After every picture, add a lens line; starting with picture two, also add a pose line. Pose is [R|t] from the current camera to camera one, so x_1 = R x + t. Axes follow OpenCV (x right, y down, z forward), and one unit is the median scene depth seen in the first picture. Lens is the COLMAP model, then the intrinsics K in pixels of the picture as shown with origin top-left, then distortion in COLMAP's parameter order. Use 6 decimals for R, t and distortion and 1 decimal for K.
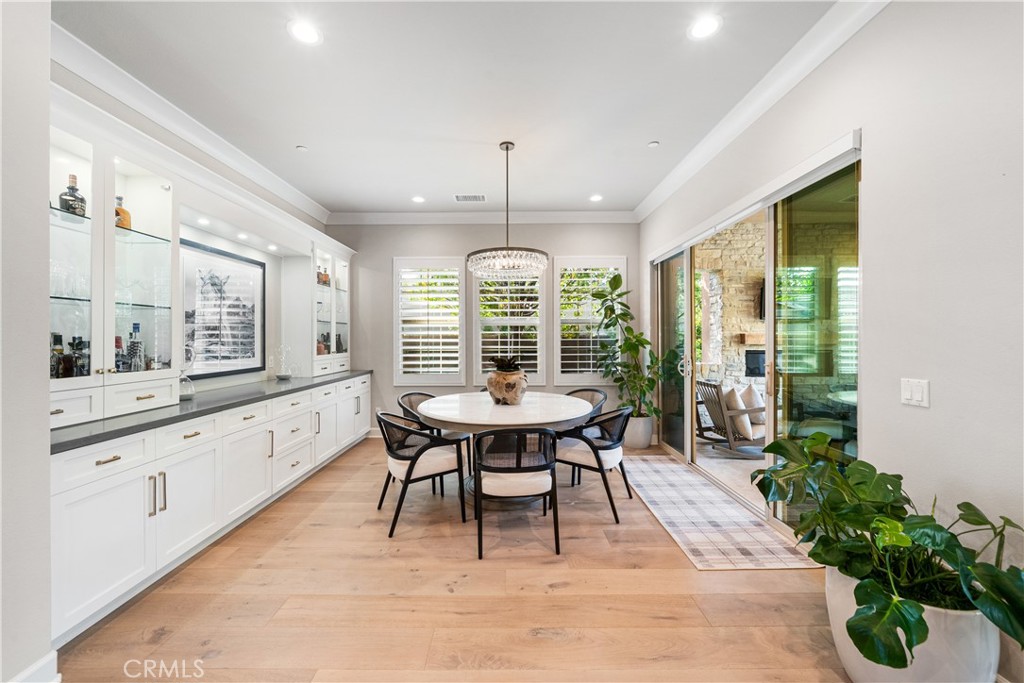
lens RADIAL K [[393.9, 0, 512.0], [0, 393.9, 341.5], [0, 0, 1]] dist [-0.000302, -0.000032]
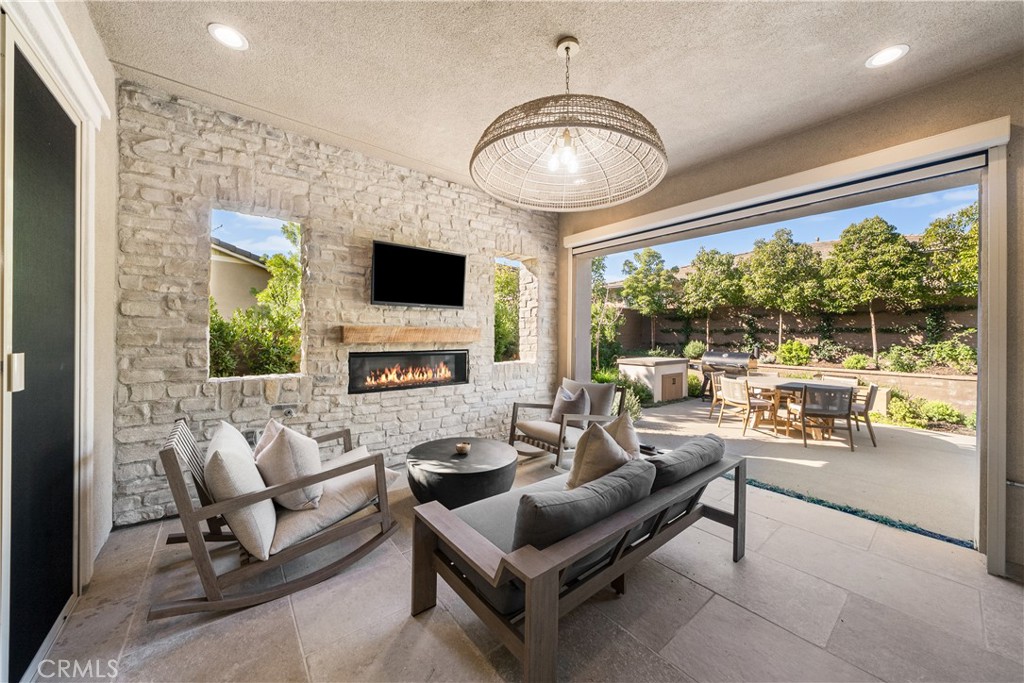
lens RADIAL K [[352.8, 0, 513.3], [0, 352.8, 333.3], [0, 0, 1]] dist [-0.000508, -0.000030]
pose [[0.790550, 0.010753, 0.612303, 0.454677], [-0.012032, 0.999926, -0.002025, -0.010340], [-0.612279, -0.005766, 0.790621, 0.394229]]
